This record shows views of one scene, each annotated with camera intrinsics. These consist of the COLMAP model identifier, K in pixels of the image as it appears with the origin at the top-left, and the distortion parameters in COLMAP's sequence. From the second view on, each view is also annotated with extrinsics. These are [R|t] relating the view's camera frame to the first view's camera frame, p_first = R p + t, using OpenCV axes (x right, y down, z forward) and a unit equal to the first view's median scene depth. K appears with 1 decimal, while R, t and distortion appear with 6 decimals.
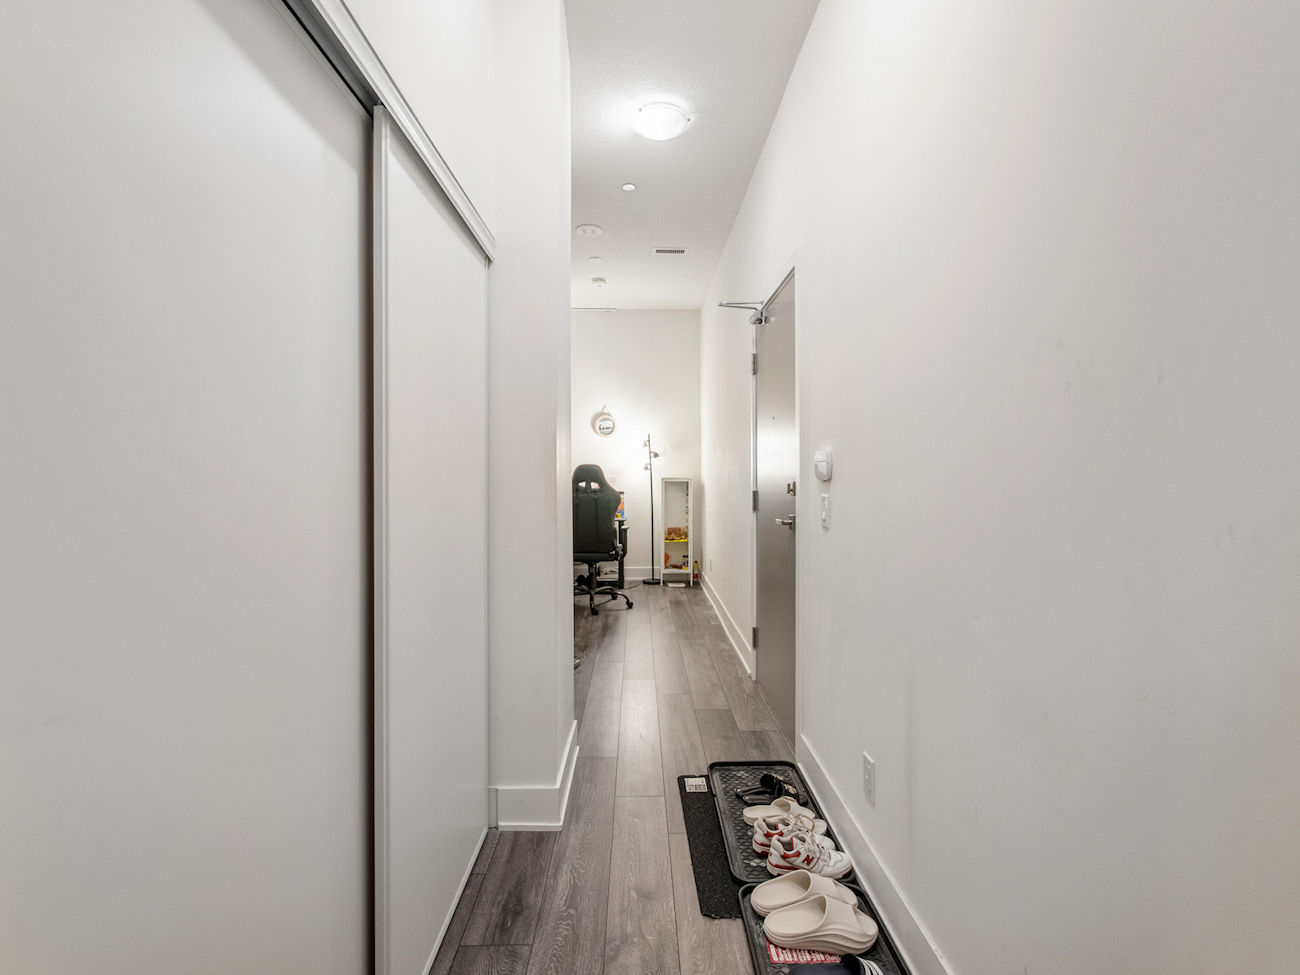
lens RADIAL K [[582.3, 0, 649.6], [0, 582.3, 478.2], [0, 0, 1]] dist [-0.002368, 0.000124]
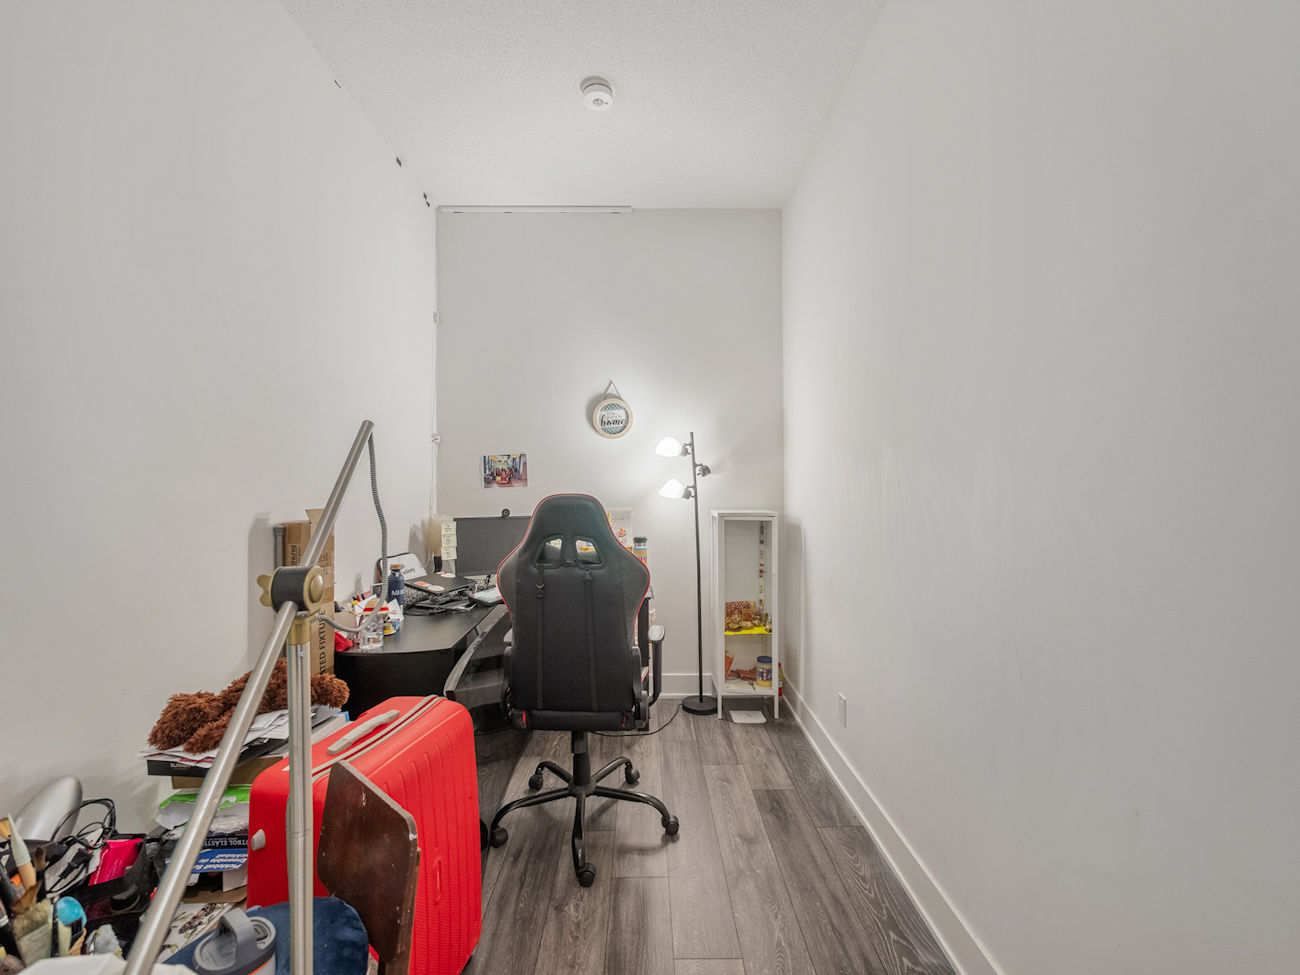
lens RADIAL K [[560.4, 0, 655.0], [0, 560.4, 477.0], [0, 0, 1]] dist [-0.002841, 0.000111]
pose [[0.999980, -0.005768, -0.002709, -0.035005], [0.005699, 0.999676, -0.024807, -0.020929], [0.002851, 0.024791, 0.999689, 0.483417]]
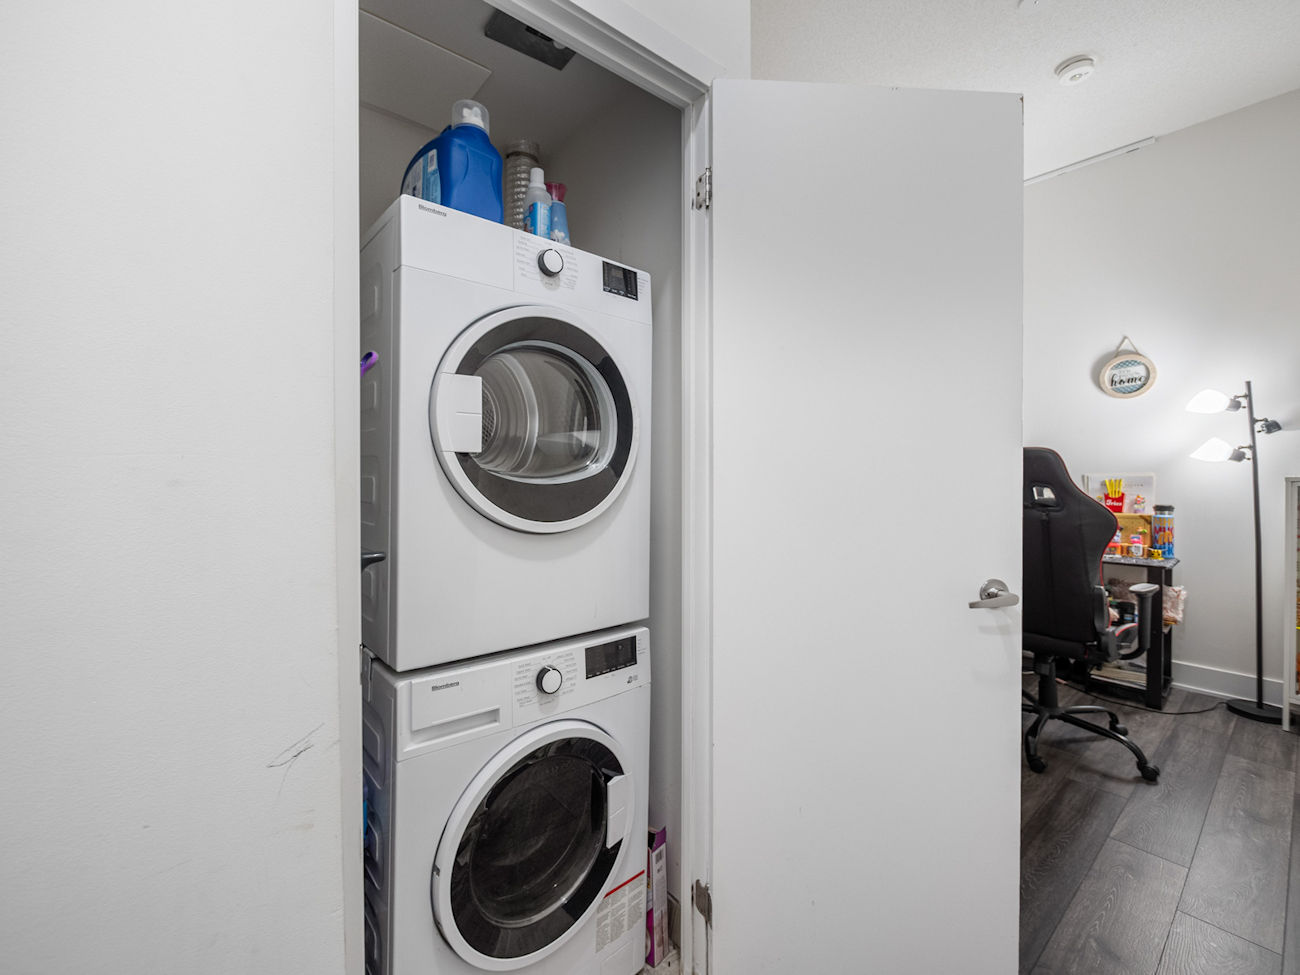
lens RADIAL K [[562.0, 0, 636.7], [0, 562.0, 476.5], [0, 0, 1]] dist [-0.000552, -0.000390]
pose [[0.622766, 0.005086, -0.782391, 0.044473], [-0.006505, 0.999978, 0.001323, 0.000903], [0.782381, 0.004266, 0.622786, 0.366240]]
